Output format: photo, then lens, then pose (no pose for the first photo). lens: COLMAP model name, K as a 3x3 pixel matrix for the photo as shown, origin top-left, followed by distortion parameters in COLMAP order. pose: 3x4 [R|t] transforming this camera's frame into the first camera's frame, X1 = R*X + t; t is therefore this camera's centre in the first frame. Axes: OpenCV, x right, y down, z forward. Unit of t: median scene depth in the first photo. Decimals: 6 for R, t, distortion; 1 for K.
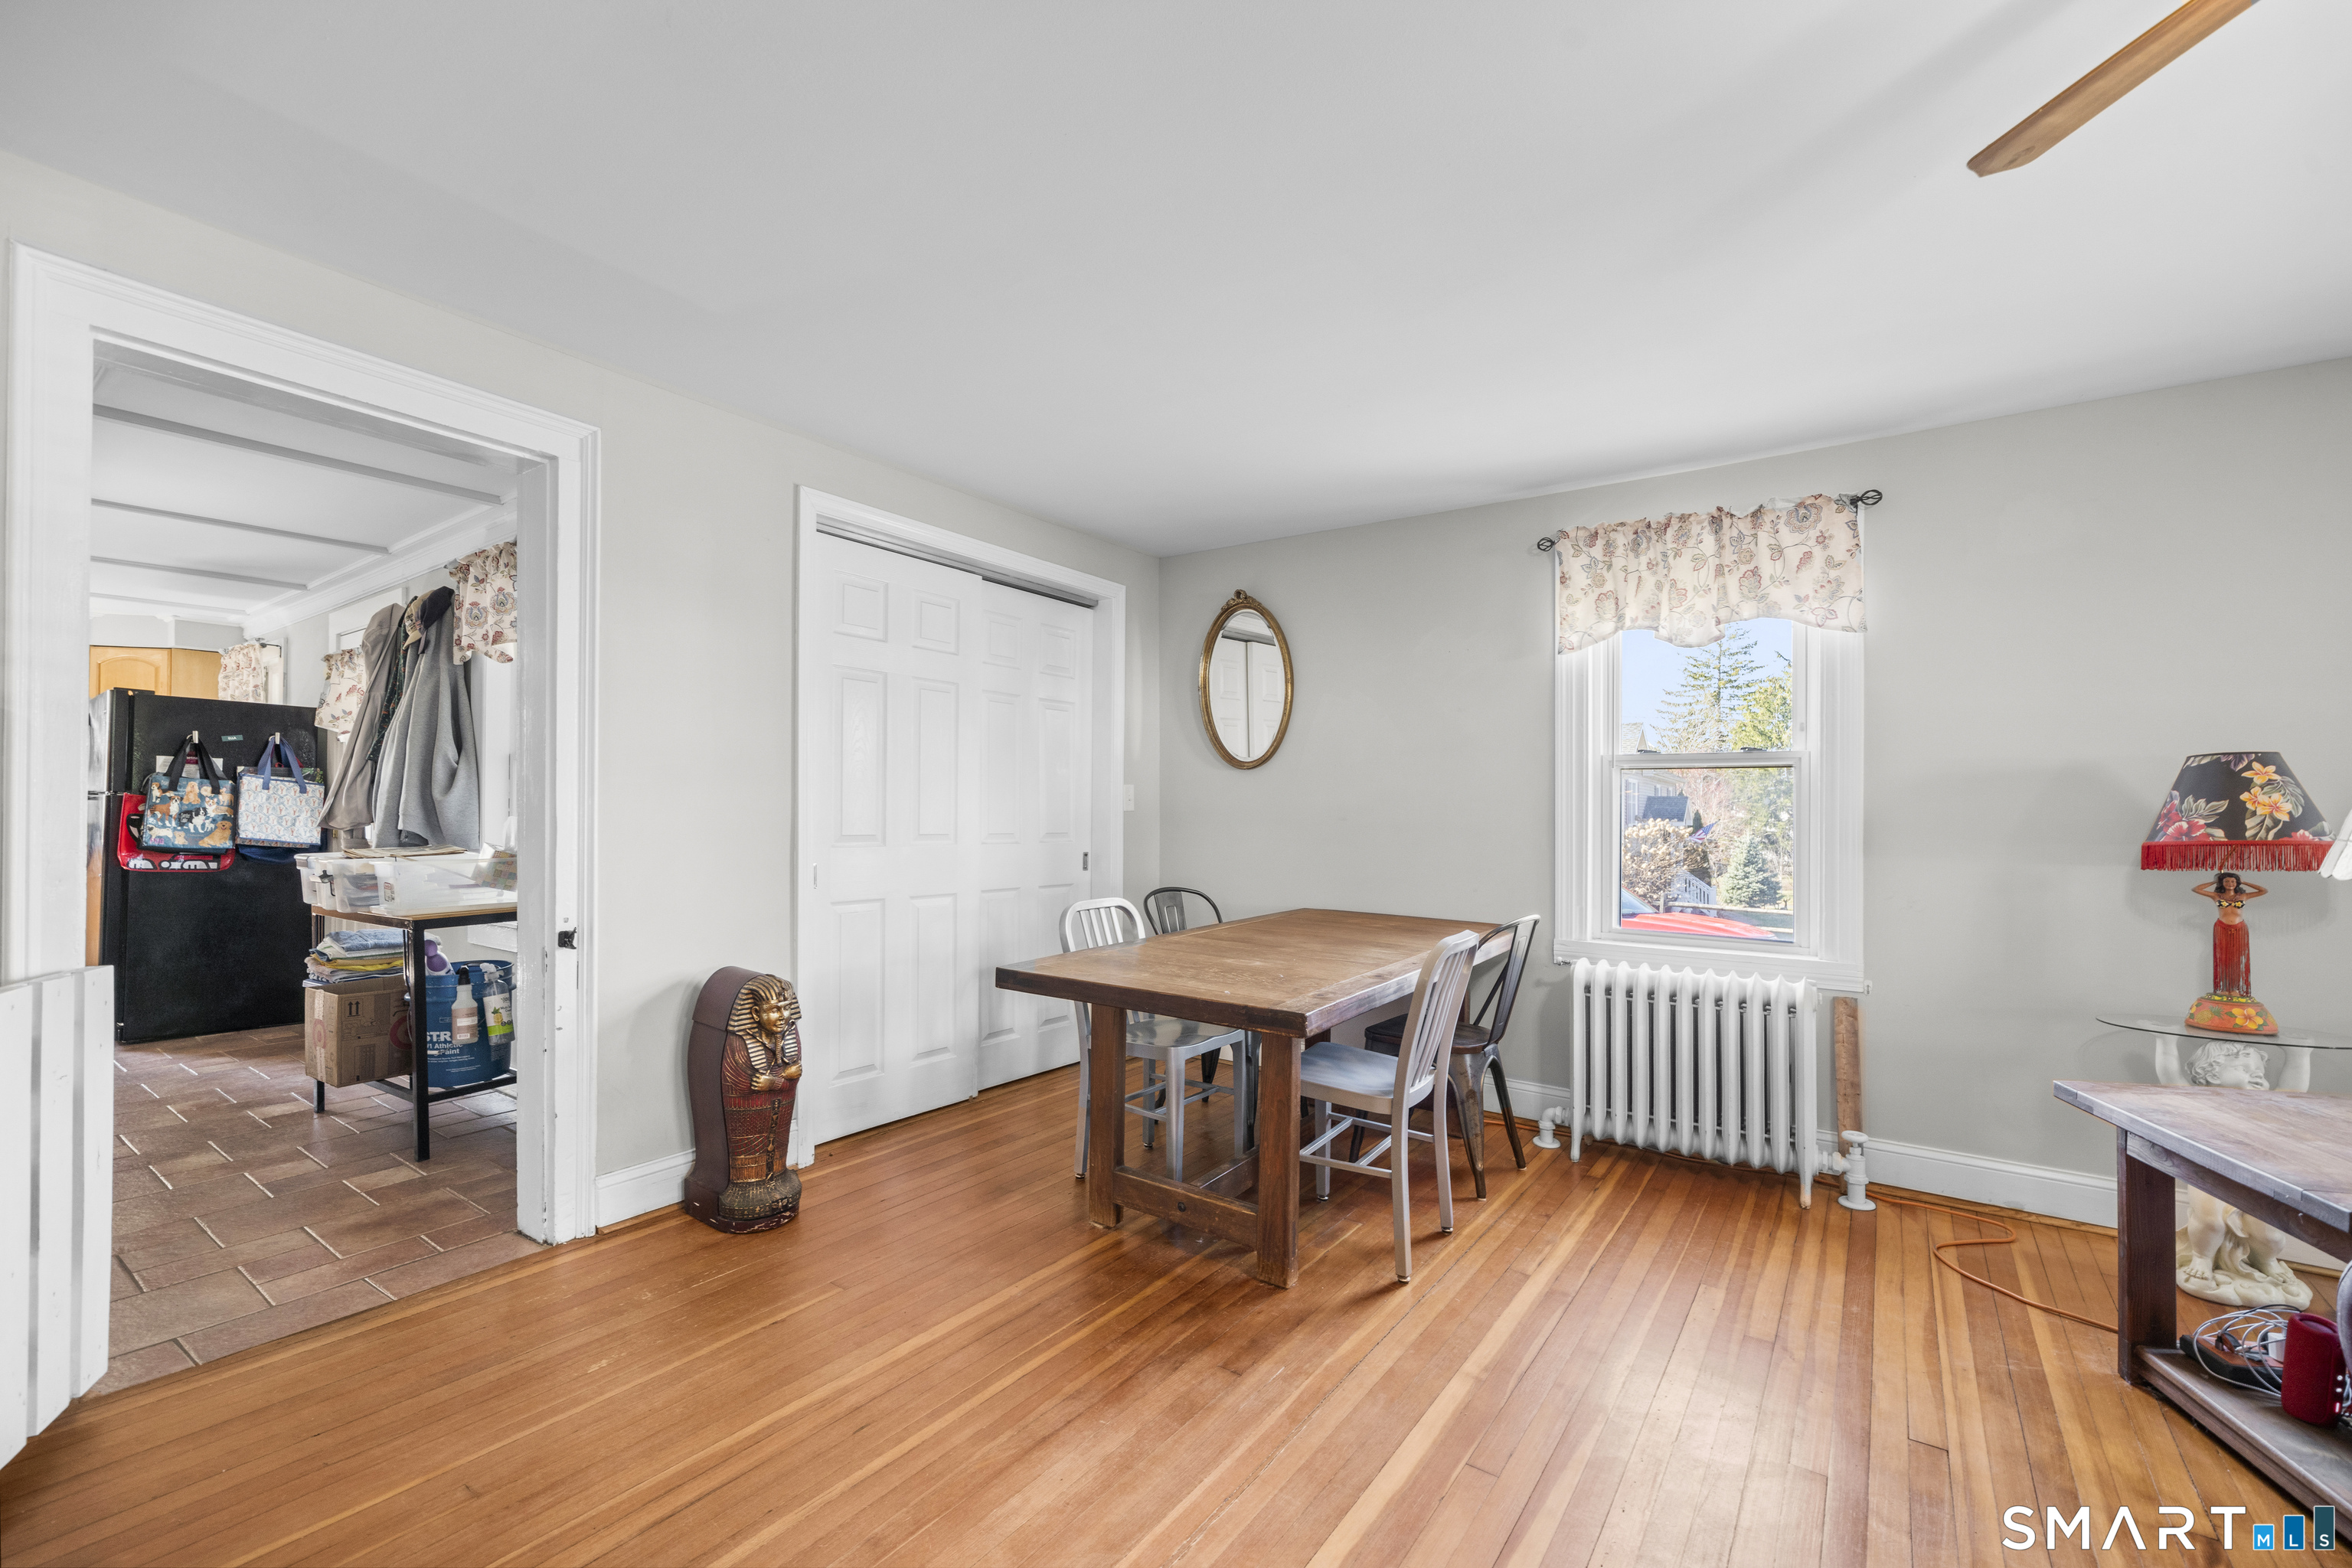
lens RADIAL K [[963.3, 0, 1171.1], [0, 963.3, 803.2], [0, 0, 1]] dist [0.000557, 0.000721]
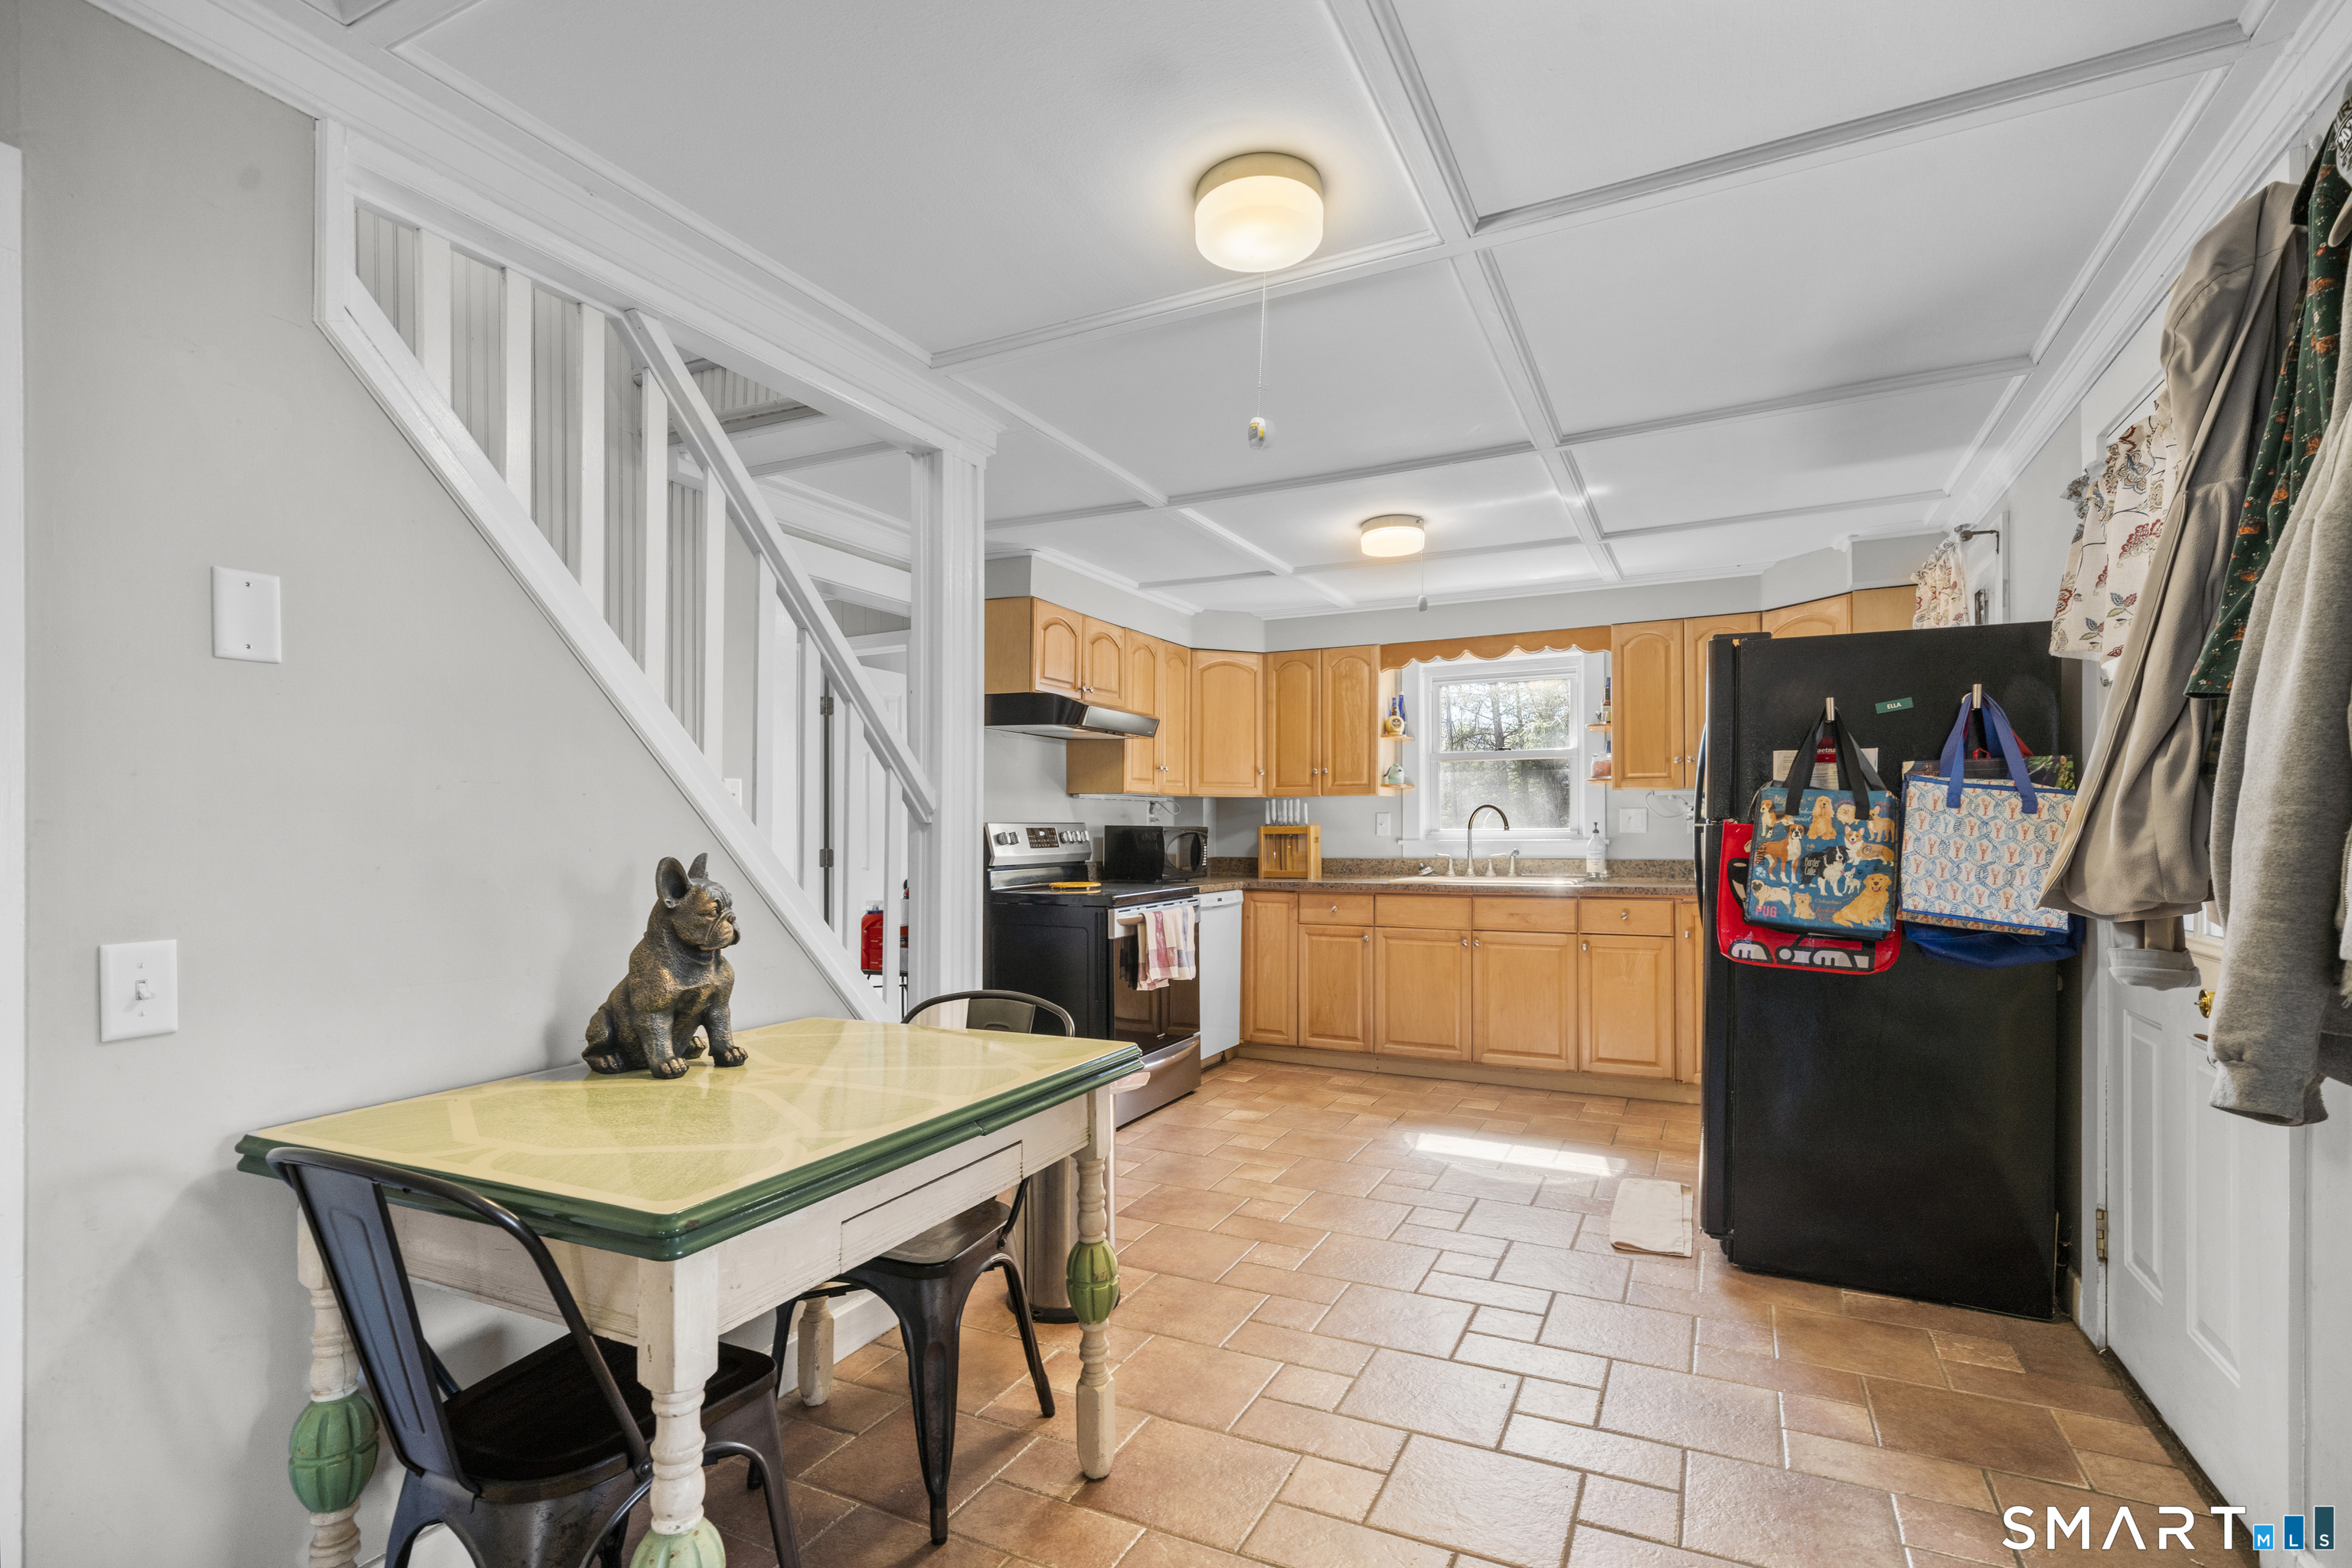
lens RADIAL K [[1103.4, 0, 1177.1], [0, 1103.4, 825.7], [0, 0, 1]] dist [0.013168, -0.000701]
pose [[0.148483, -0.012997, -0.988830, -0.903095], [0.016572, 0.999806, -0.010653, -0.011063], [0.988776, -0.014805, 0.148670, 1.069172]]
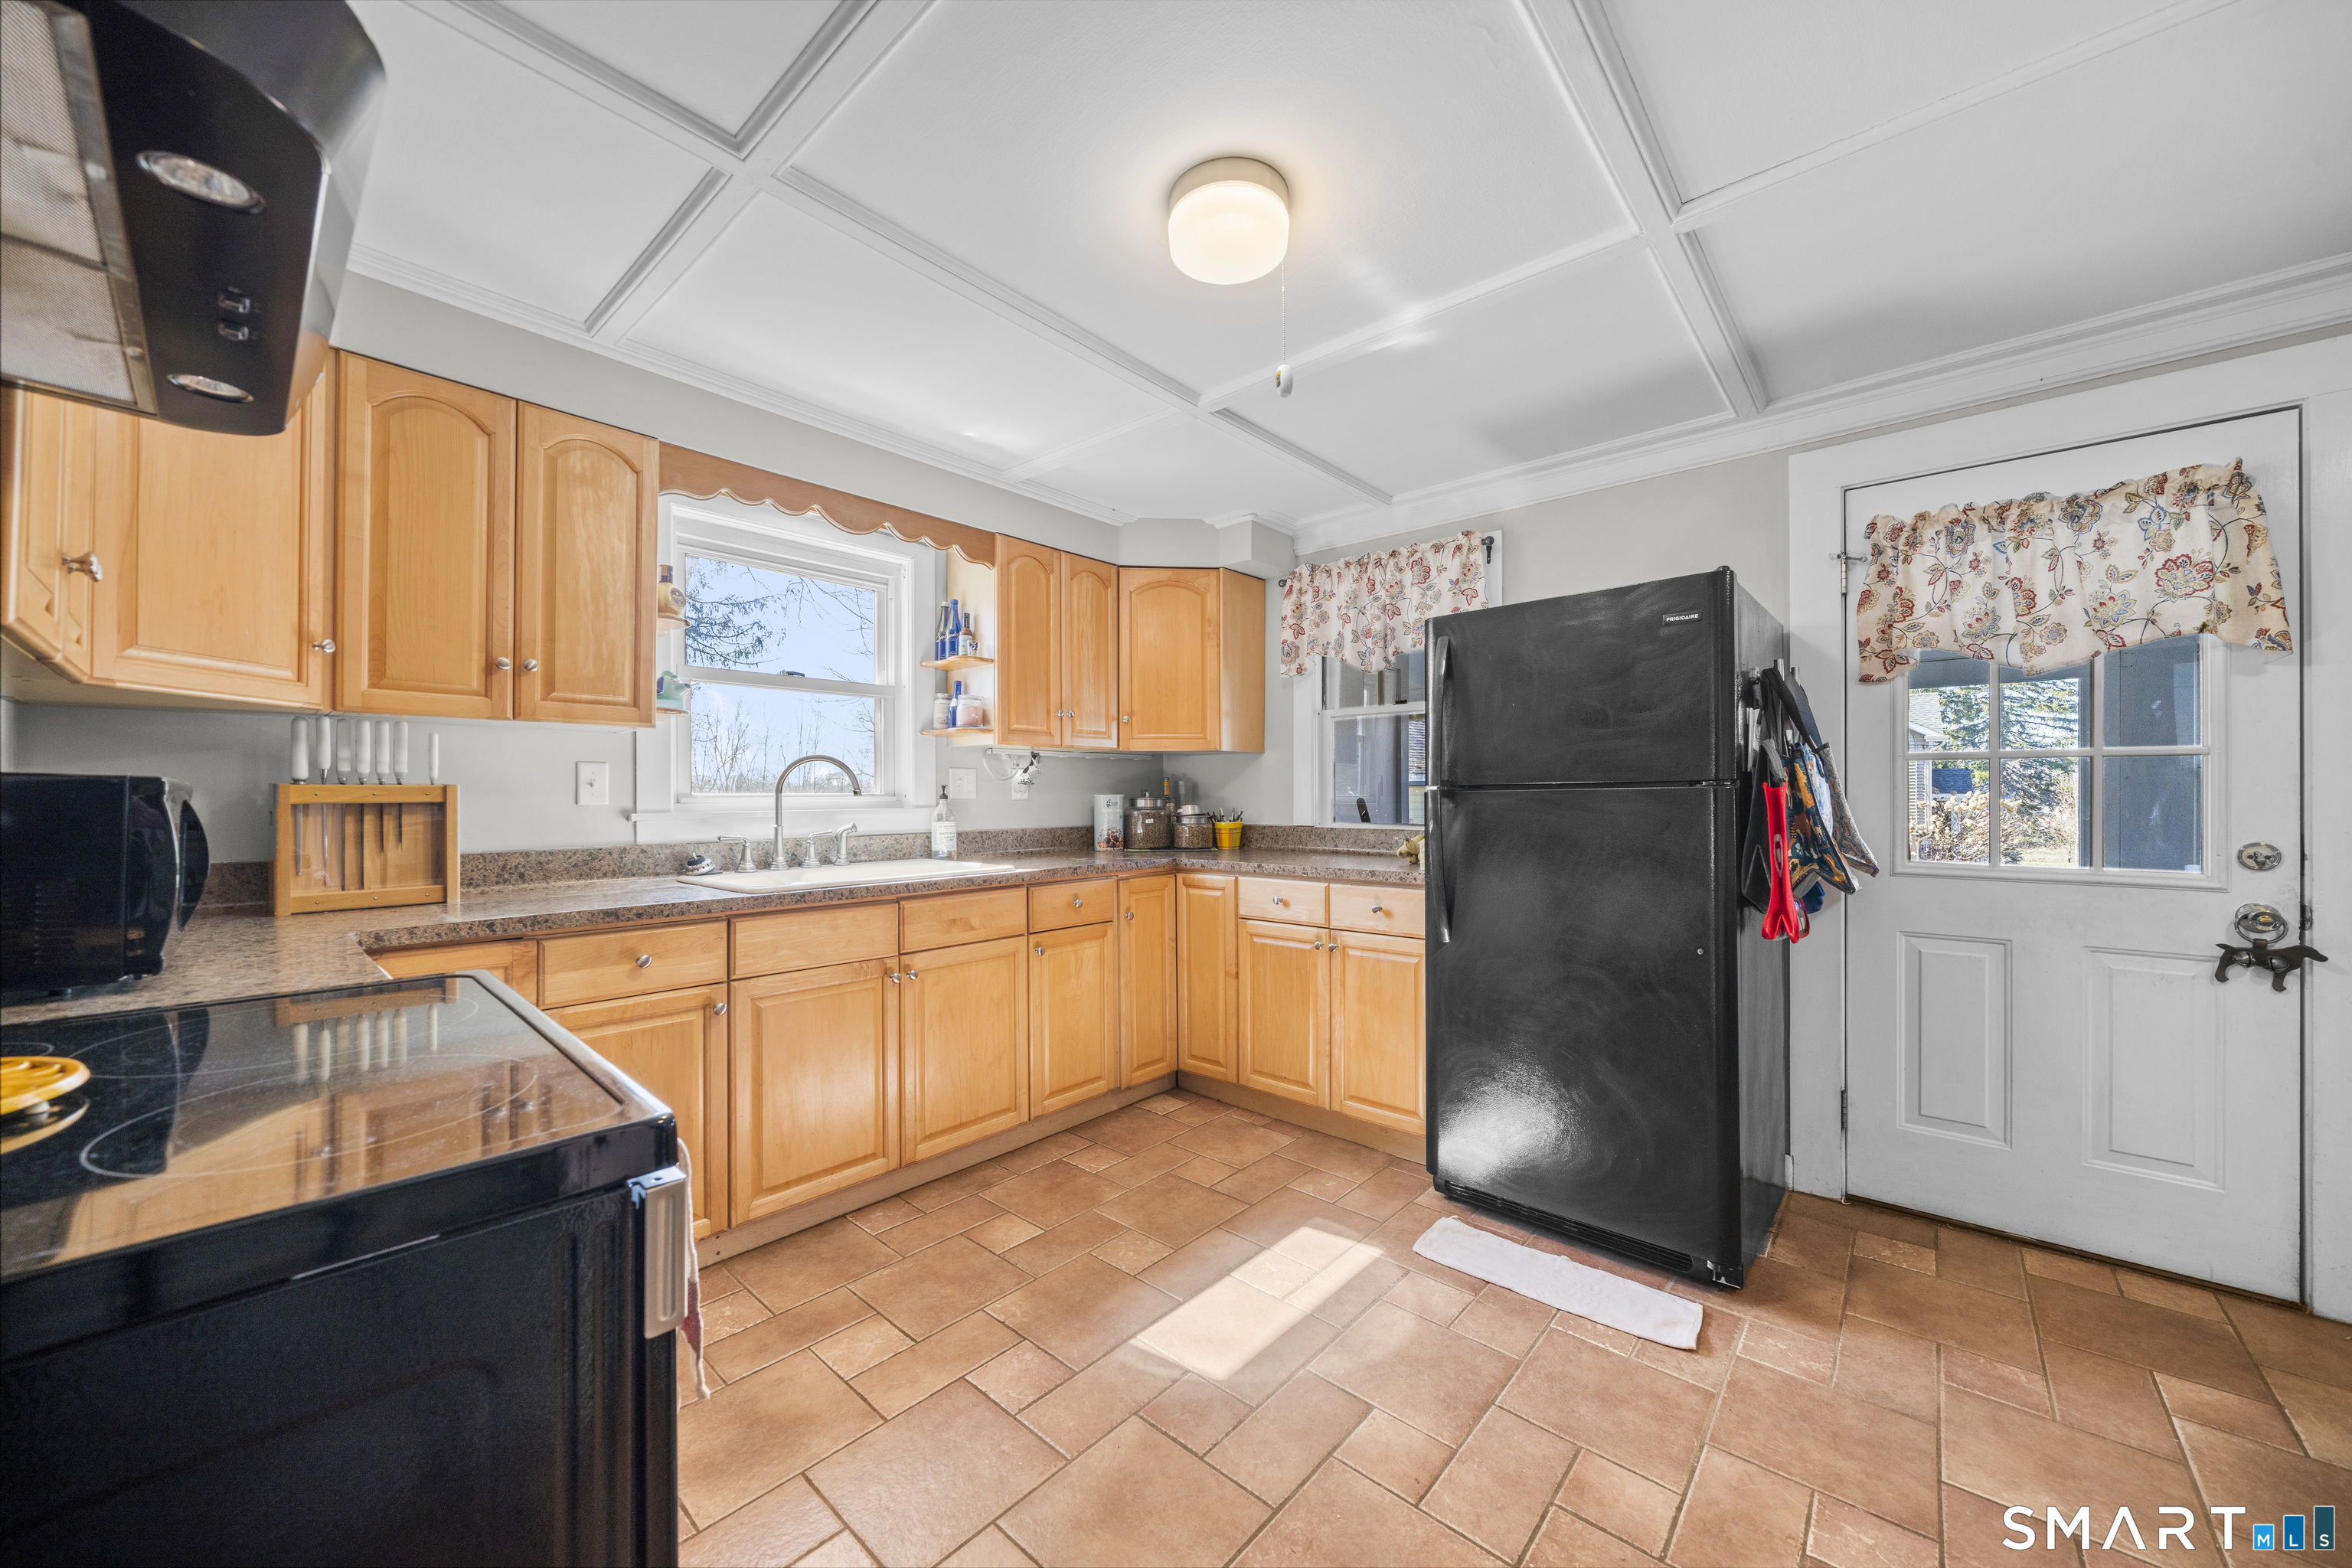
lens RADIAL K [[874.3, 0, 1139.7], [0, 874.3, 791.0], [0, 0, 1]] dist [-0.005465, 0.000501]
pose [[0.992224, -0.010238, -0.124045, -2.399041], [0.011448, 0.999894, 0.009046, -0.024802], [0.123939, -0.010396, 0.992235, 0.953578]]
